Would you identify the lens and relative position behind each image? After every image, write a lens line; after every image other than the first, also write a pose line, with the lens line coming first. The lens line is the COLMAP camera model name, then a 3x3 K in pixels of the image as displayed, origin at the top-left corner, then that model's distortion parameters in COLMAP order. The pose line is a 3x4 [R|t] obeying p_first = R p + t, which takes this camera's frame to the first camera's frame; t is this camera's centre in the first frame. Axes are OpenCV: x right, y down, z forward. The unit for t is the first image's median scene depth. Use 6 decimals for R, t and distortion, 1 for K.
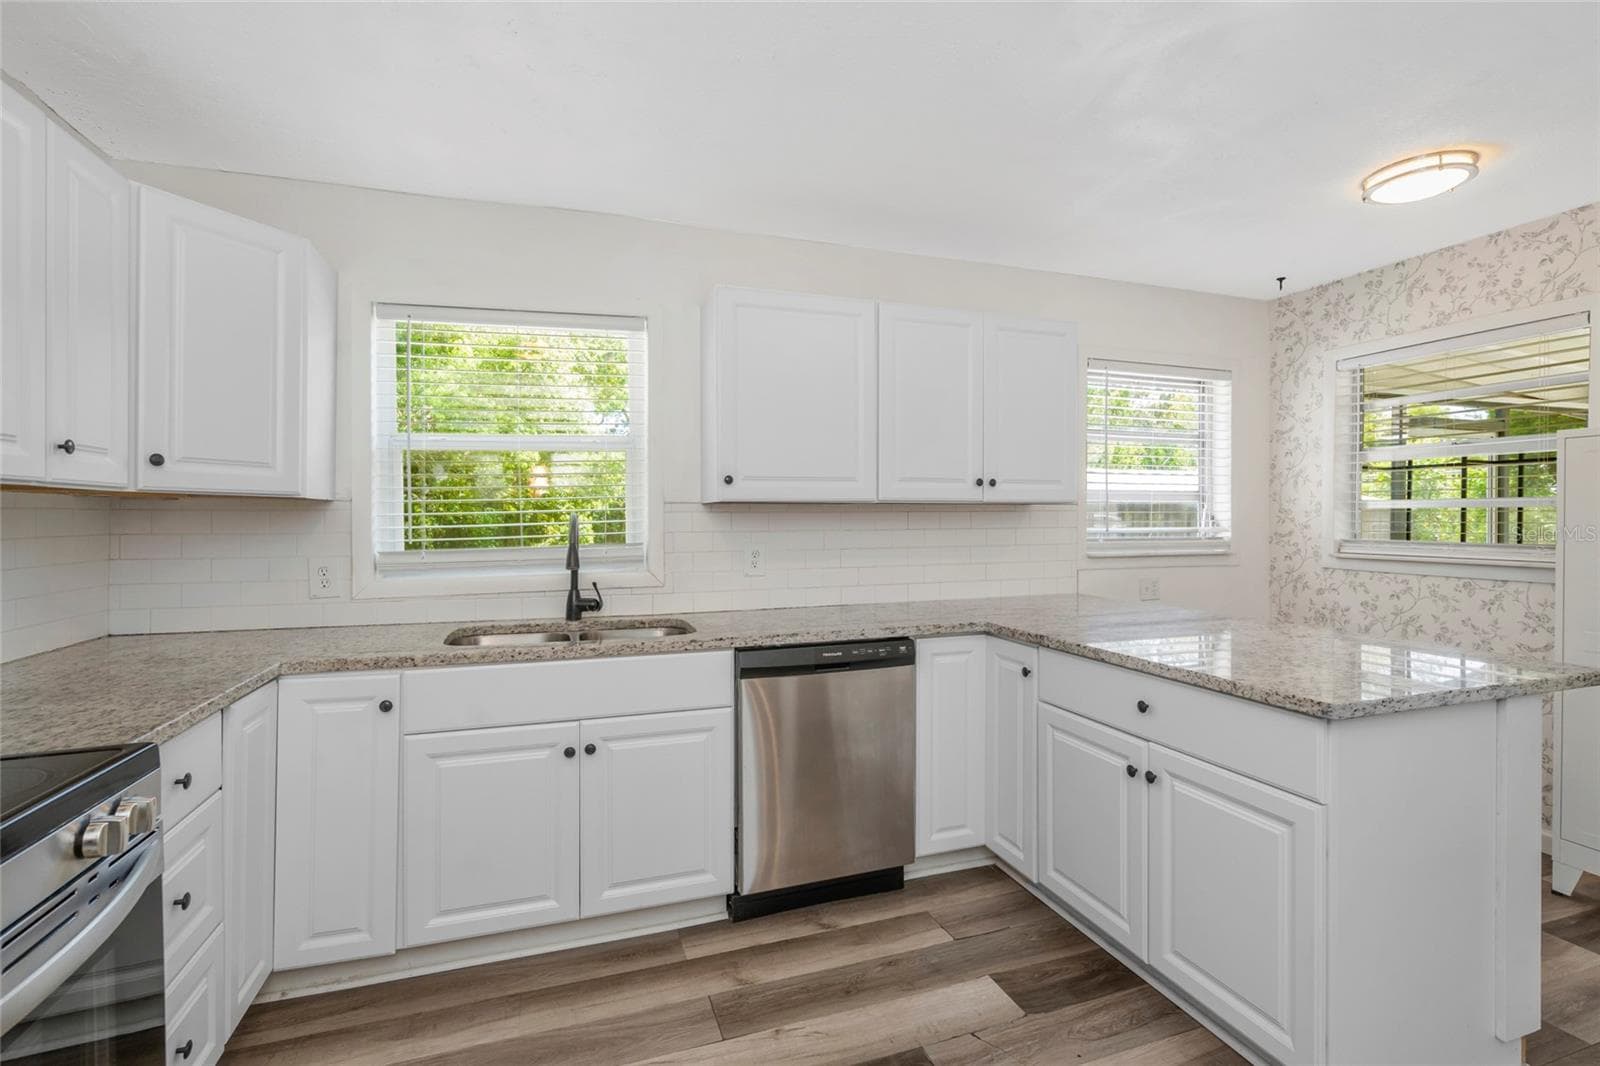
lens RADIAL K [[735.1, 0, 812.5], [0, 735.1, 525.8], [0, 0, 1]] dist [-0.005623, 0.001904]
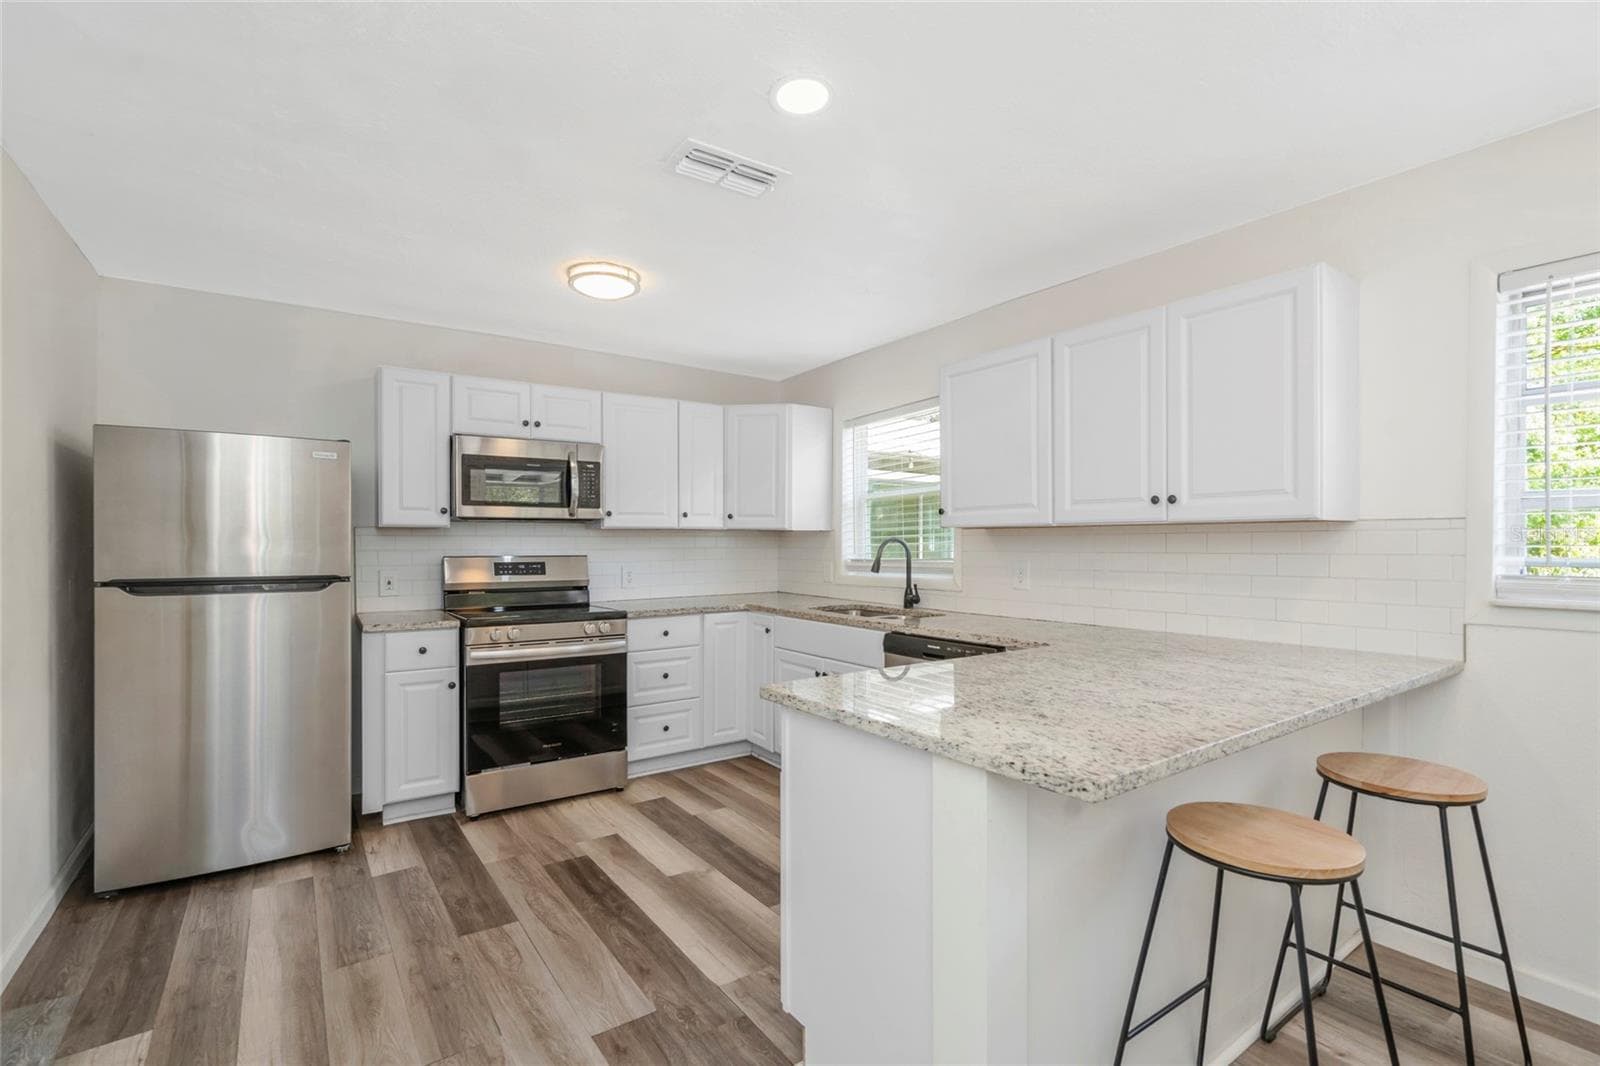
lens RADIAL K [[735.1, 0, 802.5], [0, 735.1, 550.7], [0, 0, 1]] dist [-0.005623, 0.001904]
pose [[0.273026, 0.014336, -0.961900, 1.139194], [-0.009298, 0.999882, 0.012263, -0.005828], [0.961962, 0.005596, 0.273127, 0.411925]]
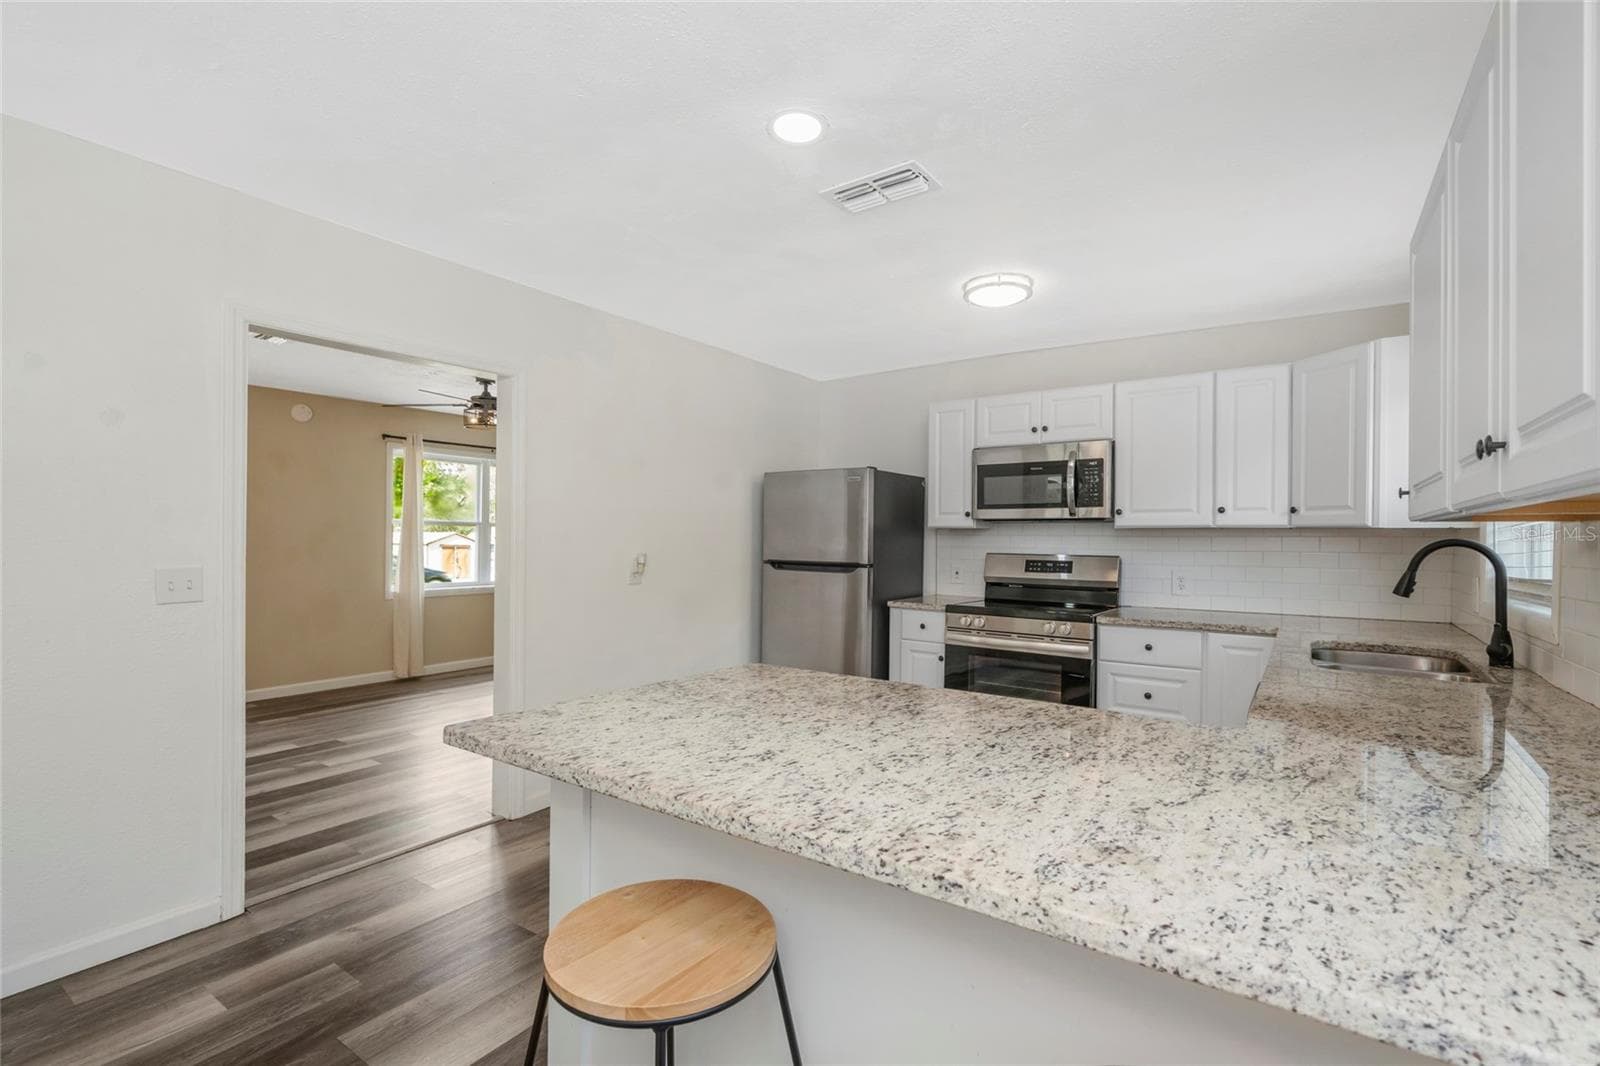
lens RADIAL K [[735.1, 0, 801.5], [0, 735.1, 538.3], [0, 0, 1]] dist [-0.005623, 0.001904]
pose [[-0.816984, -0.005340, -0.576636, 0.862367], [-0.013442, 0.999862, 0.009785, -0.015276], [0.576504, 0.015745, -0.816942, 1.321578]]
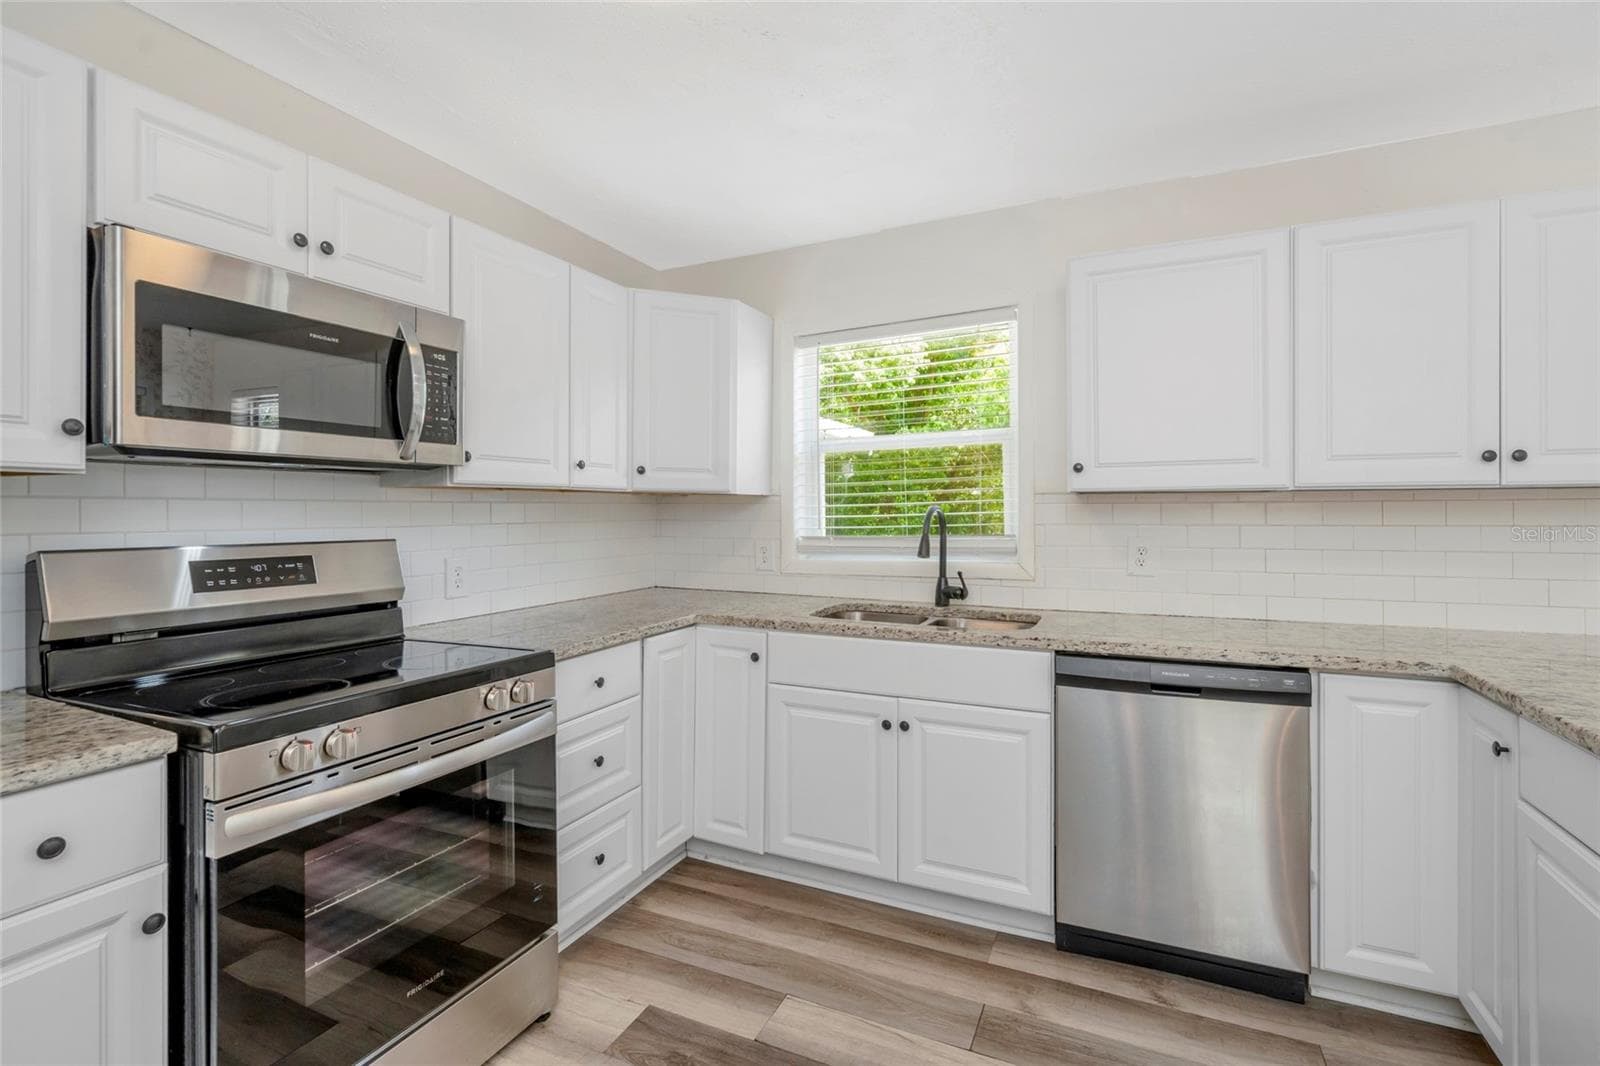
lens RADIAL K [[735.1, 0, 804.2], [0, 735.1, 515.2], [0, 0, 1]] dist [-0.005623, 0.001904]
pose [[0.719325, 0.006113, -0.694646, 0.285818], [-0.007723, 0.999970, 0.000802, -0.001663], [0.694630, 0.004788, 0.719351, 0.110631]]
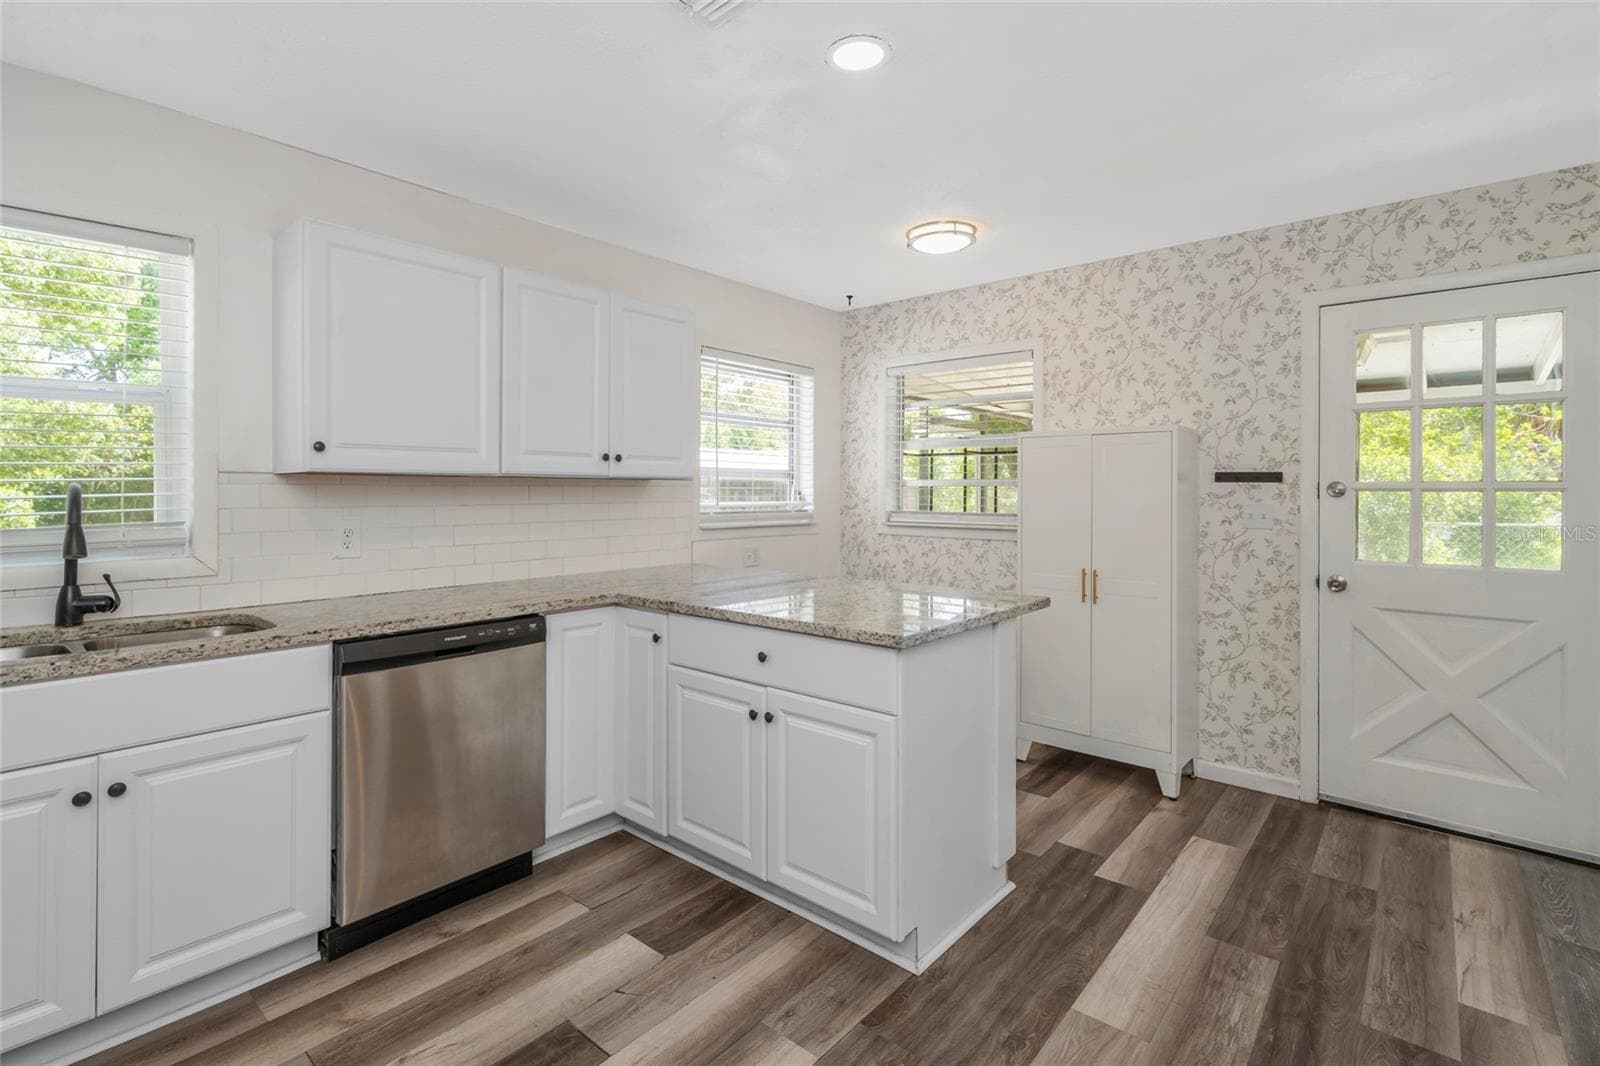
lens RADIAL K [[735.1, 0, 801.4], [0, 735.1, 496.1], [0, 0, 1]] dist [-0.005623, 0.001904]
pose [[0.867054, 0.001787, 0.498210, -0.053993], [0.001787, 0.999976, -0.006697, 0.002144], [-0.498210, 0.006697, 0.867030, -0.022232]]
